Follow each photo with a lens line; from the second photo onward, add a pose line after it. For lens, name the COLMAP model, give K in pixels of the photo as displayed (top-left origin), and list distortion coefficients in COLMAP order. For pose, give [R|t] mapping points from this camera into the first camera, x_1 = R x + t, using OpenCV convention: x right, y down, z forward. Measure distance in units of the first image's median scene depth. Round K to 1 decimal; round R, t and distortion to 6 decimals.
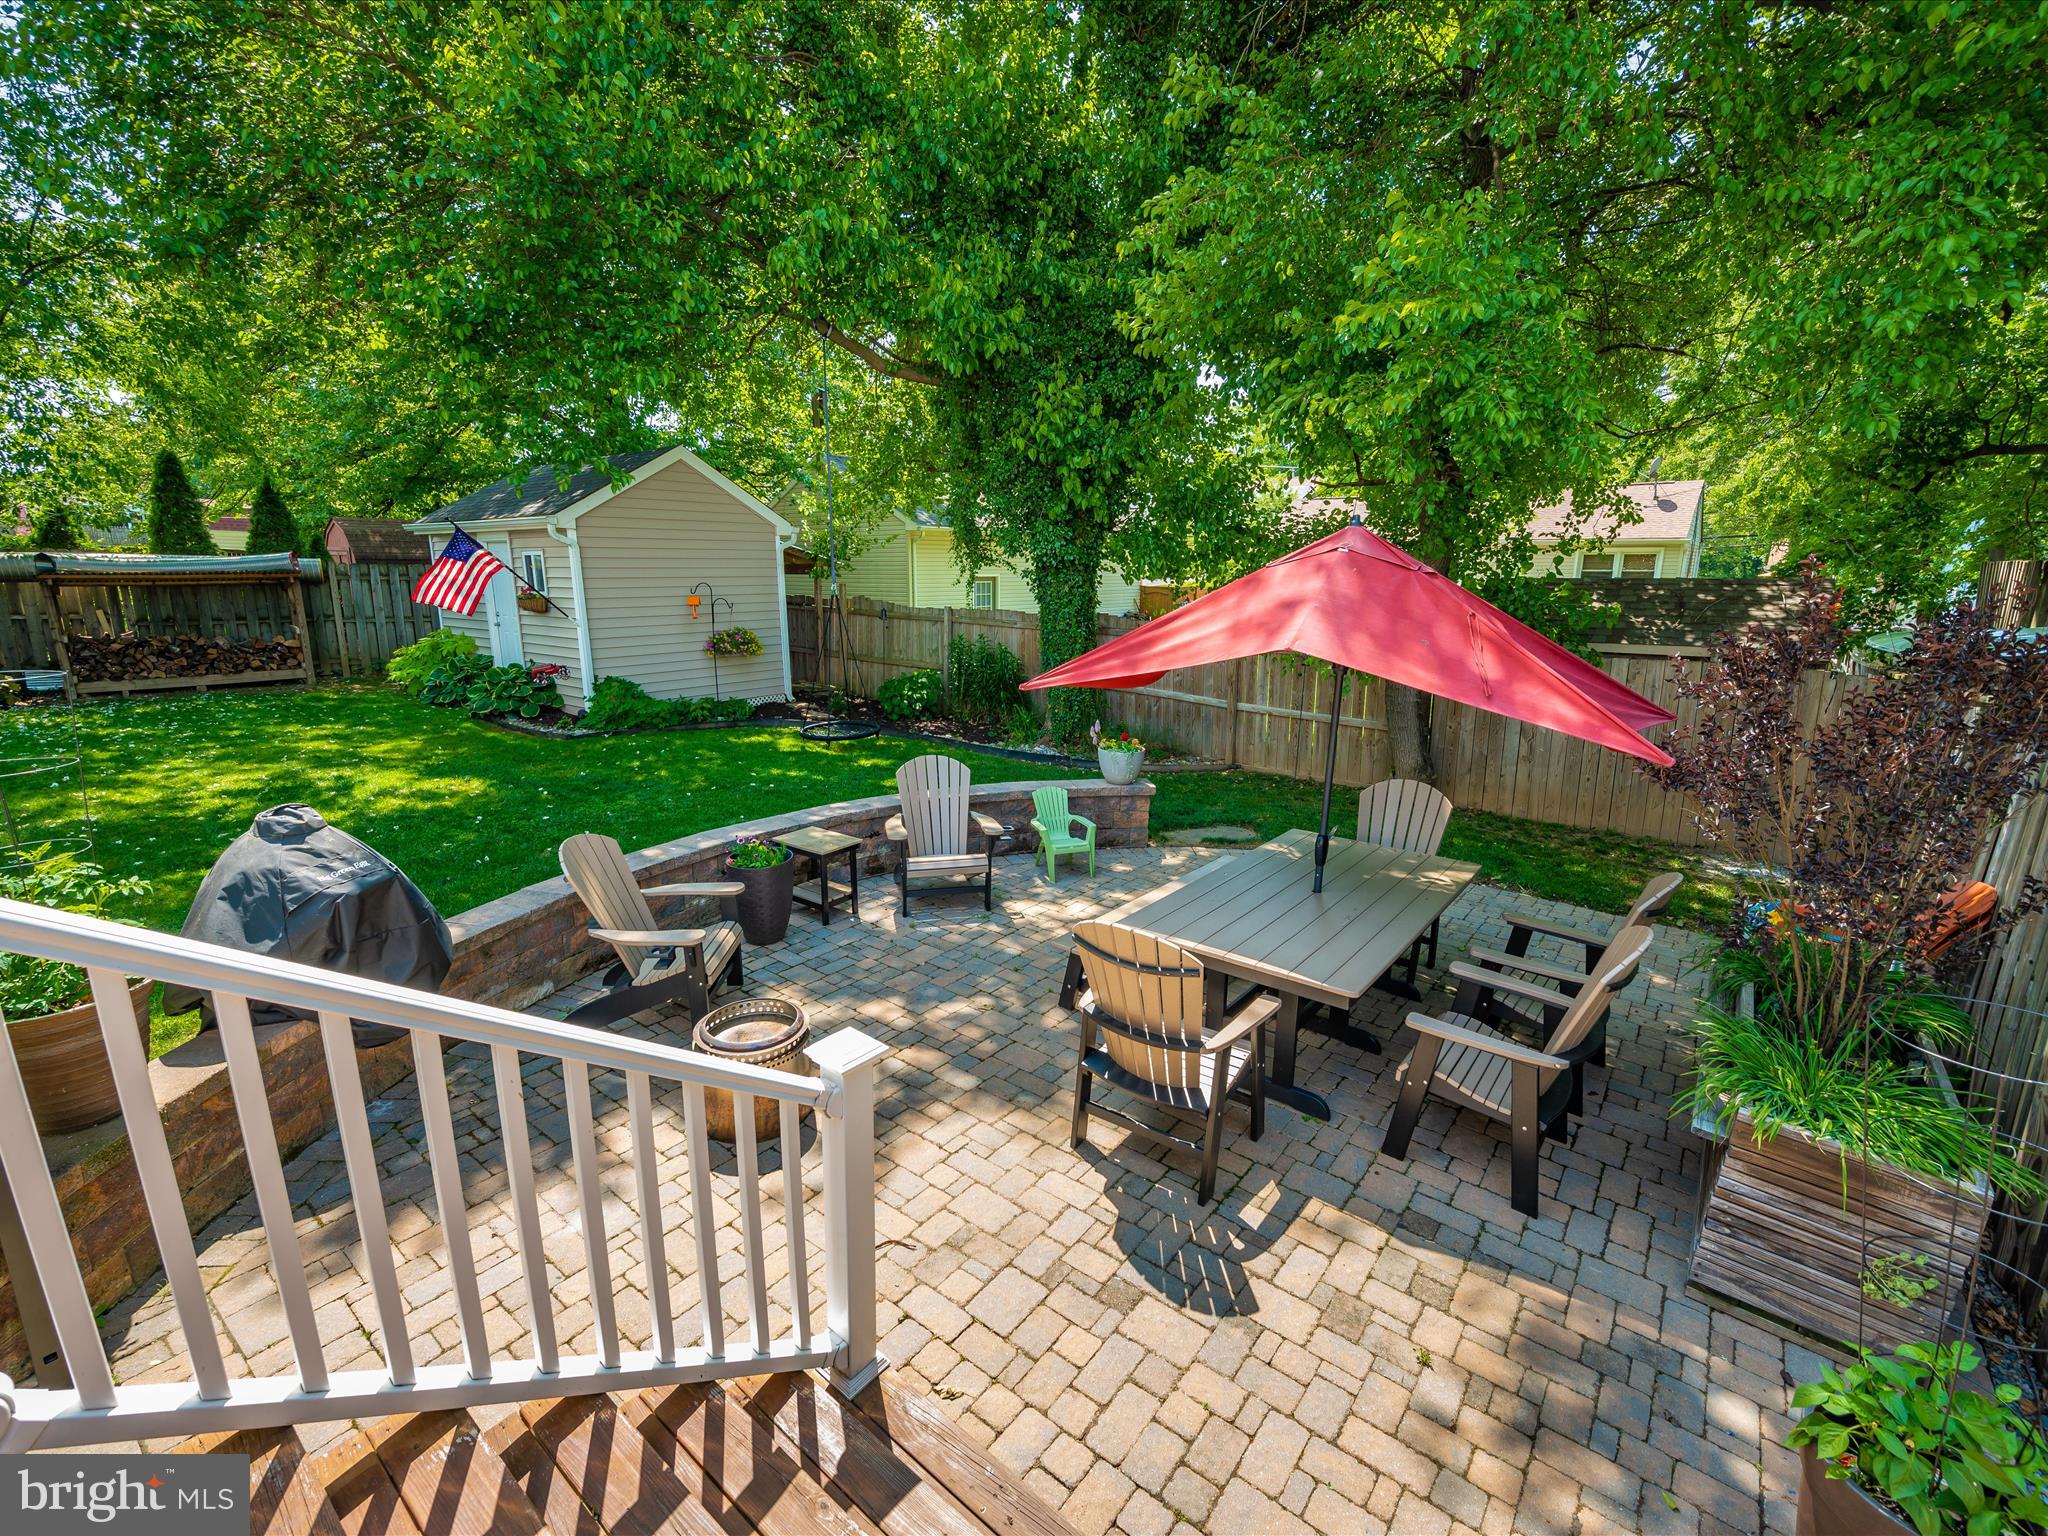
lens RADIAL K [[918.6, 0, 1031.0], [0, 918.6, 764.5], [0, 0, 1]] dist [0.002607, -0.000760]
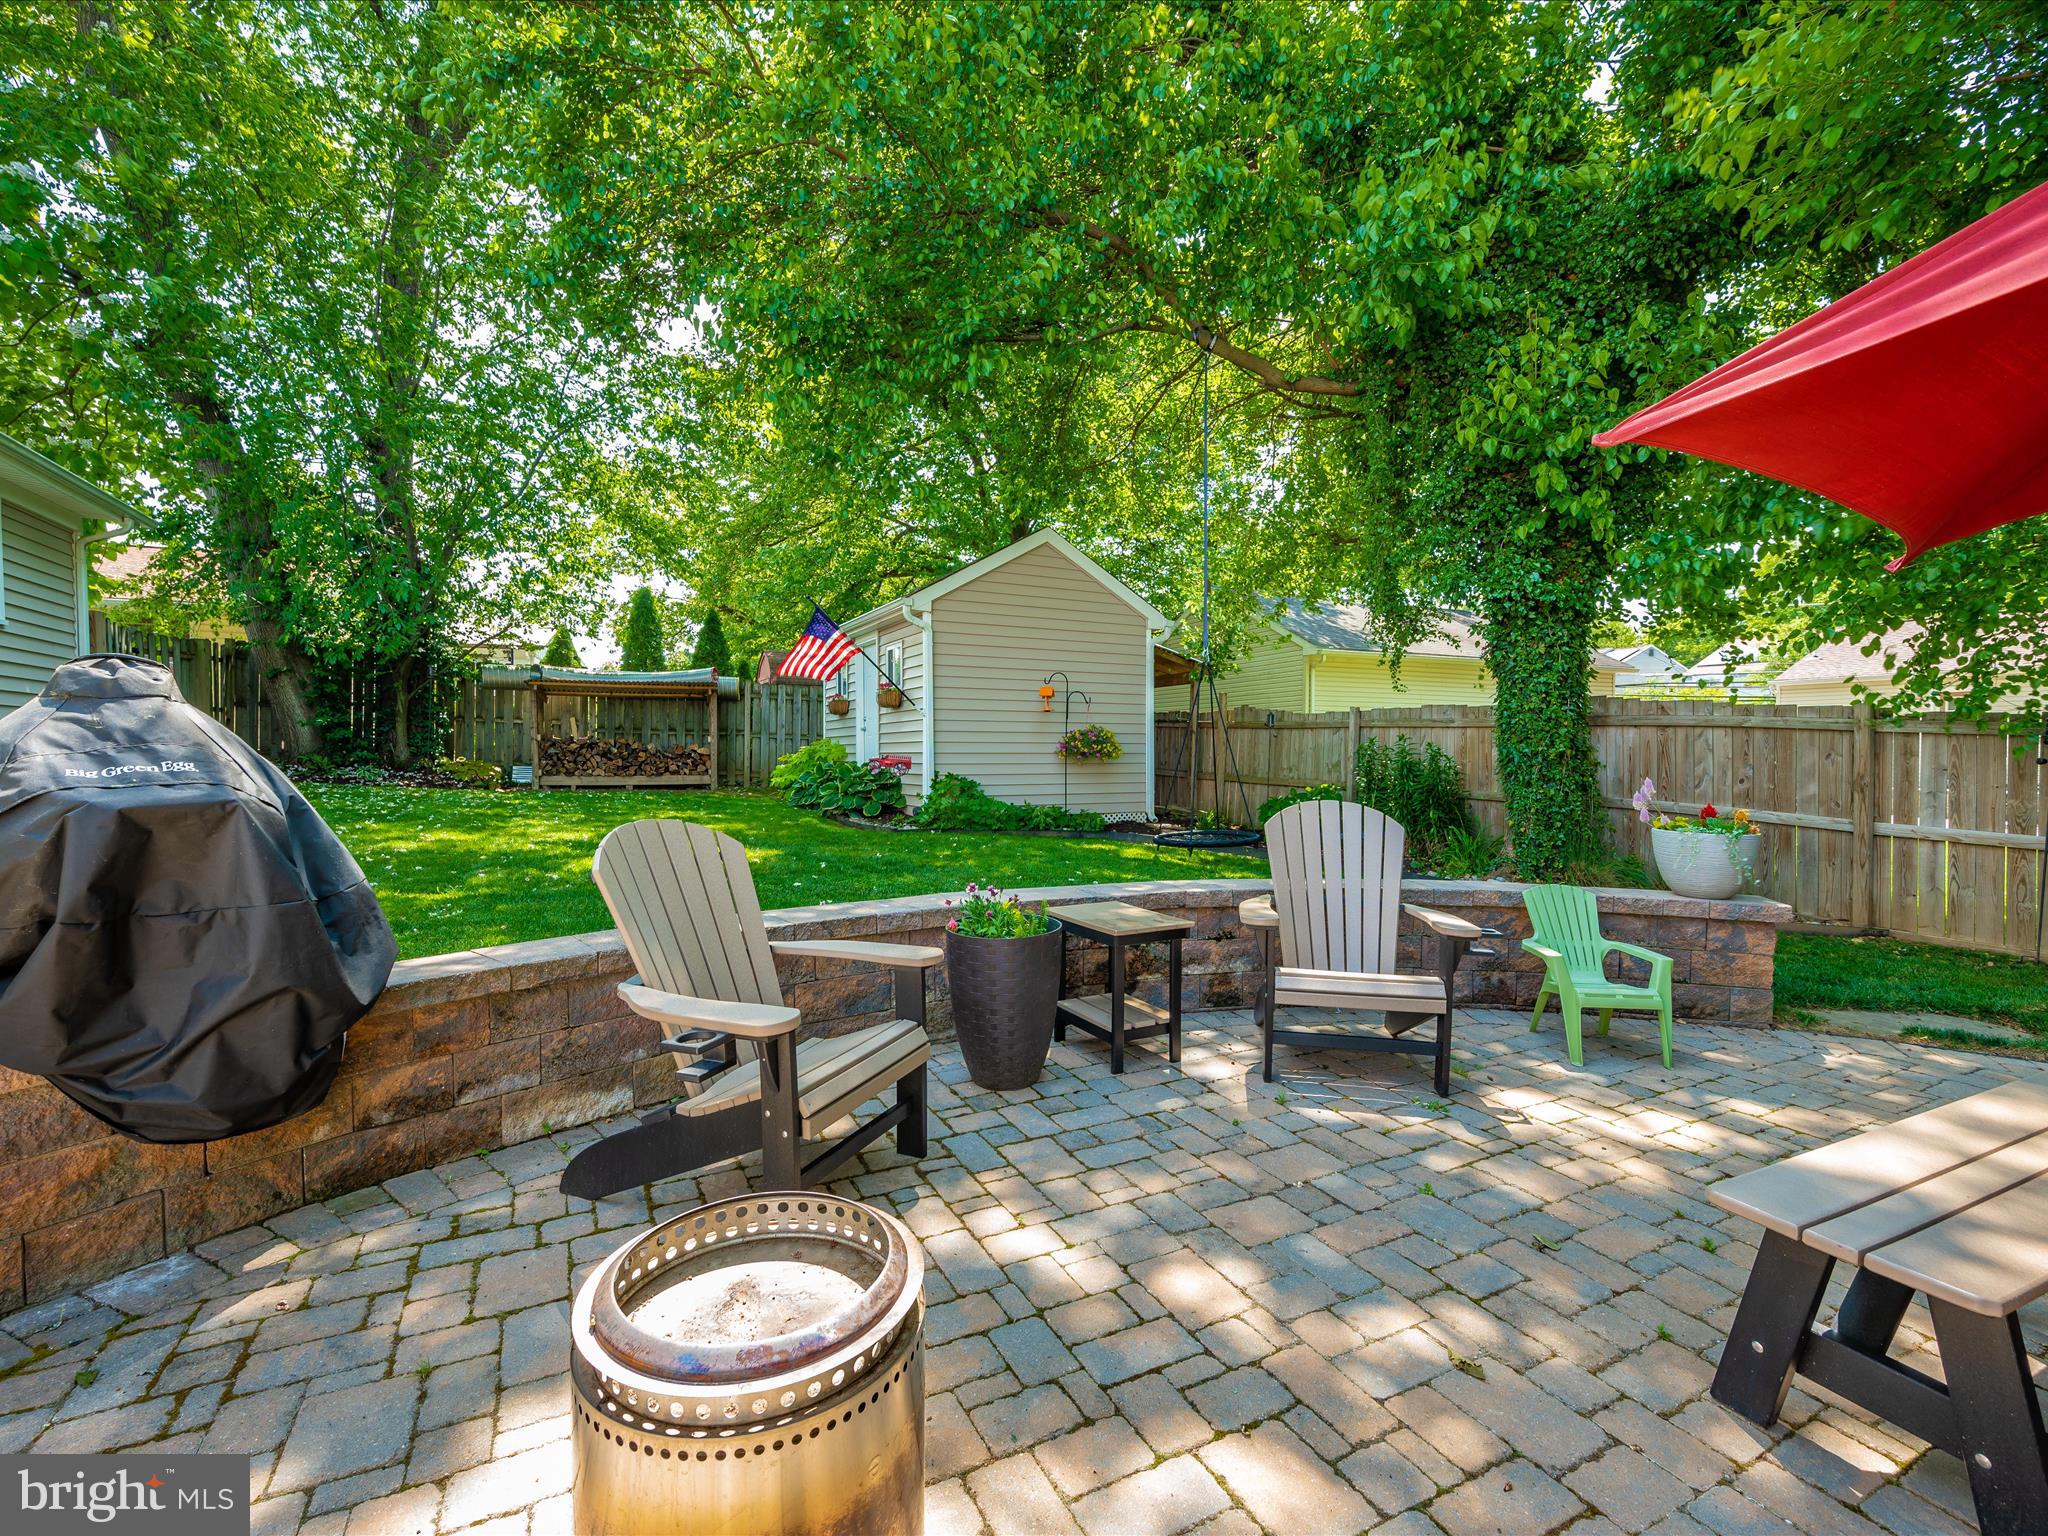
lens RADIAL K [[918.6, 0, 1018.4], [0, 918.6, 763.6], [0, 0, 1]] dist [0.002607, -0.000760]
pose [[0.907705, 0.005790, -0.419568, -0.027027], [-0.090240, 0.979202, -0.181715, 0.053617], [0.409790, 0.202805, 0.889349, 0.246497]]
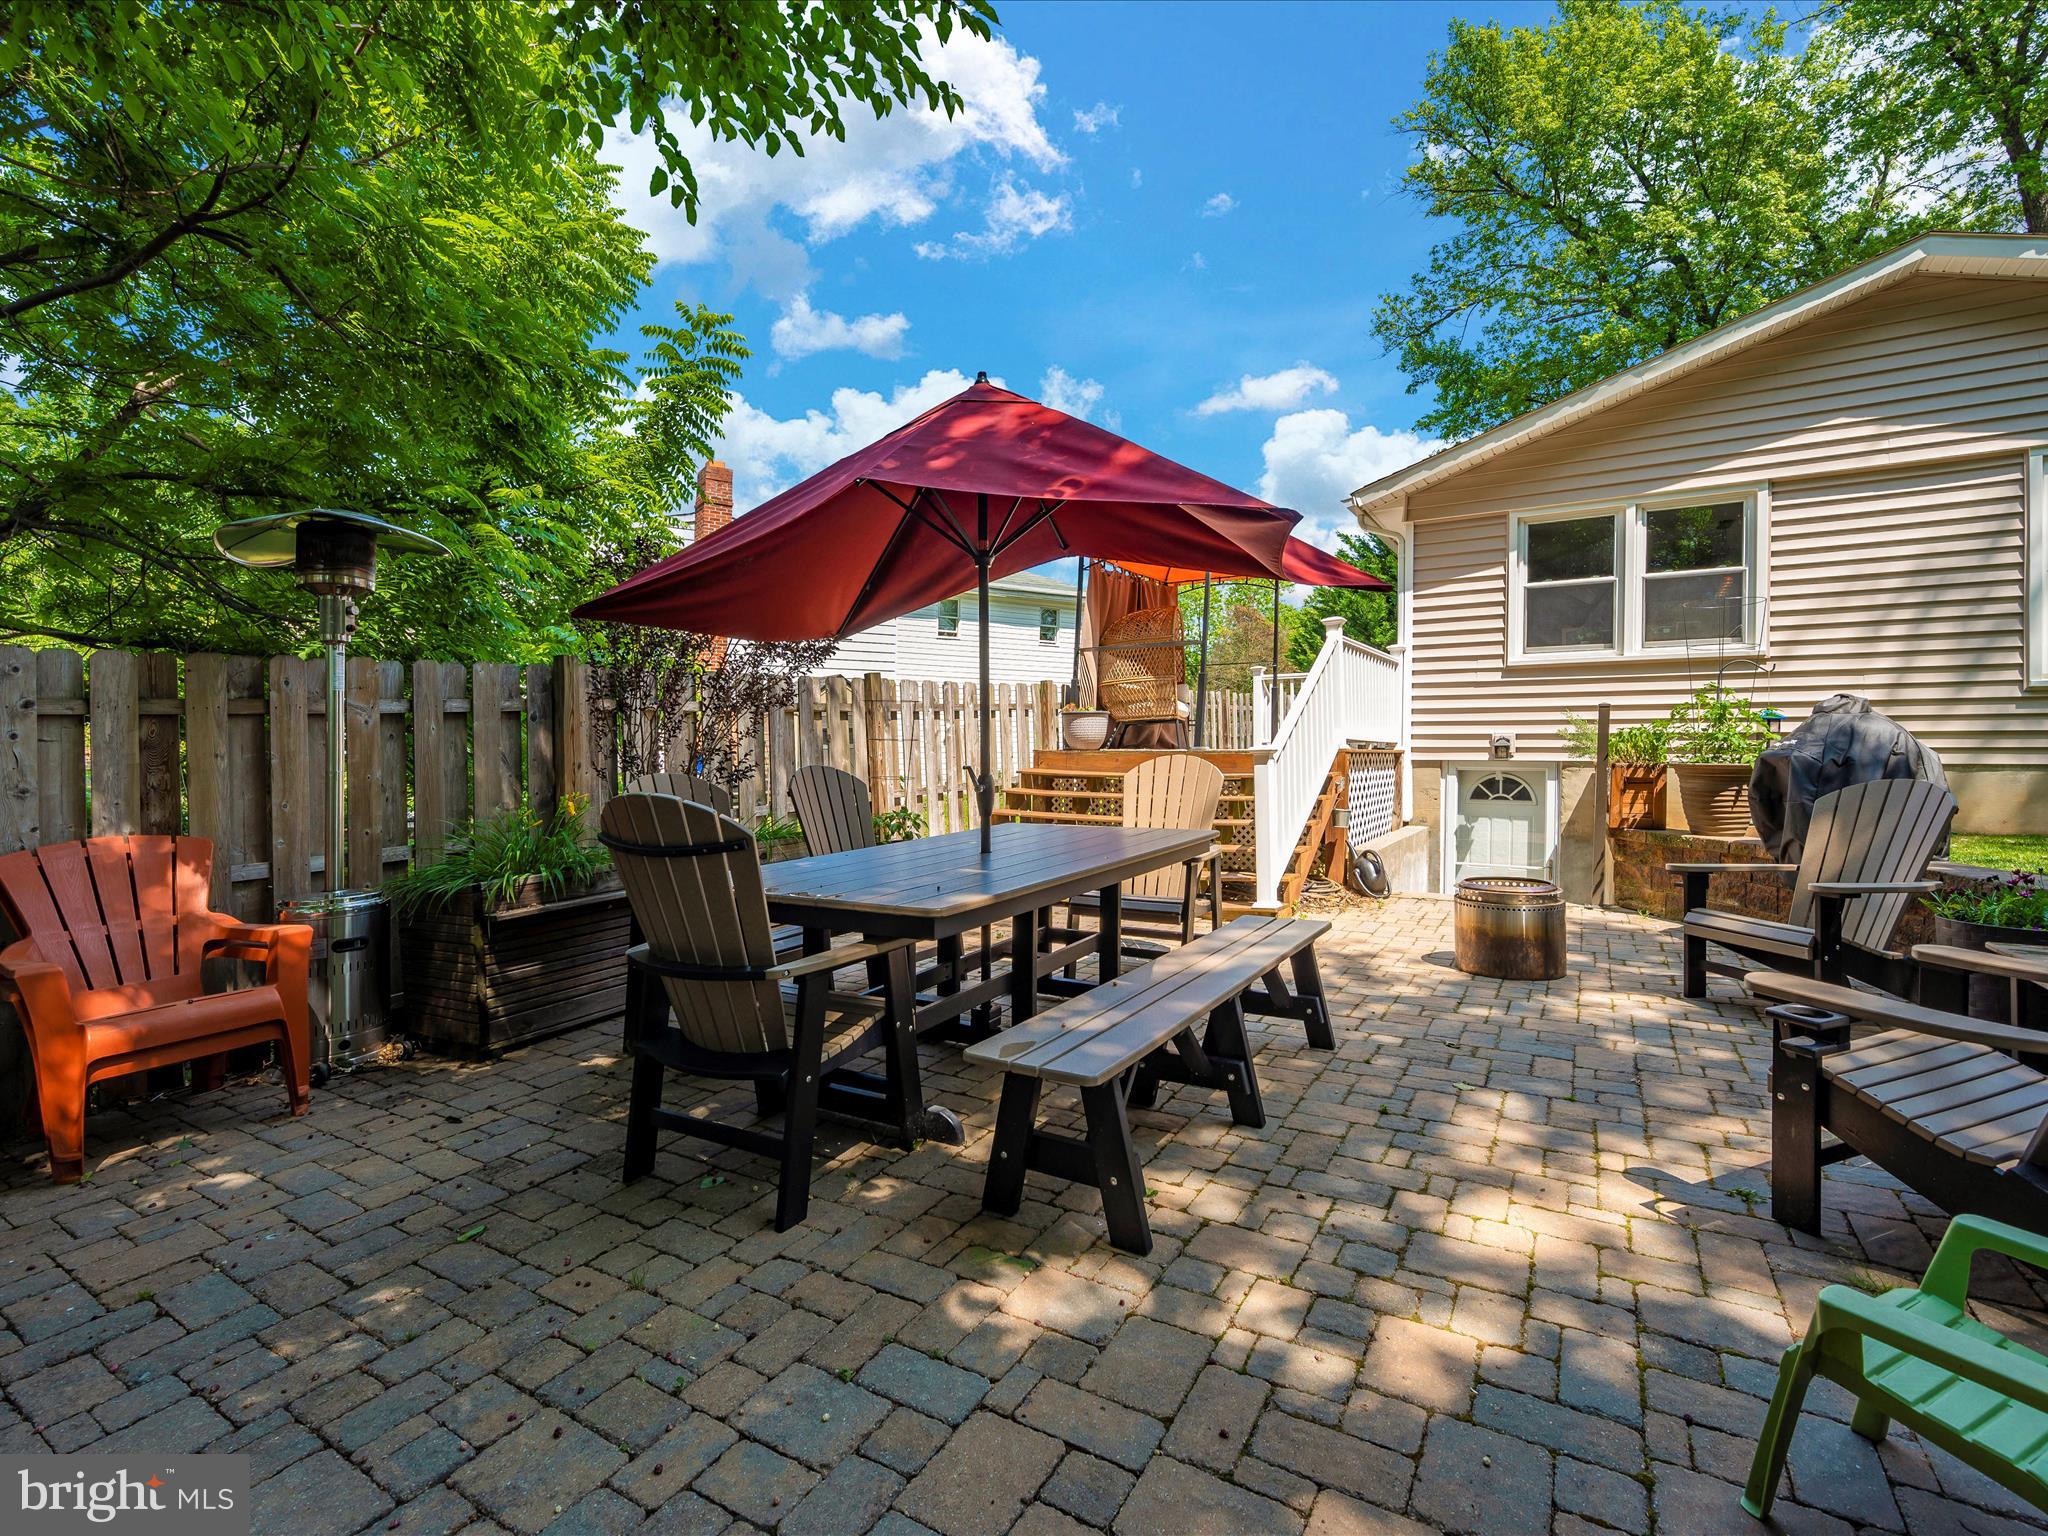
lens RADIAL K [[917.4, 0, 987.4], [0, 917.4, 749.8], [0, 0, 1]] dist [0.003062, -0.002282]
pose [[-0.994274, 0.004825, -0.106751, 0.164219], [-0.018186, 0.976768, 0.213528, -0.050981], [0.105301, 0.214247, -0.971087, 0.732151]]
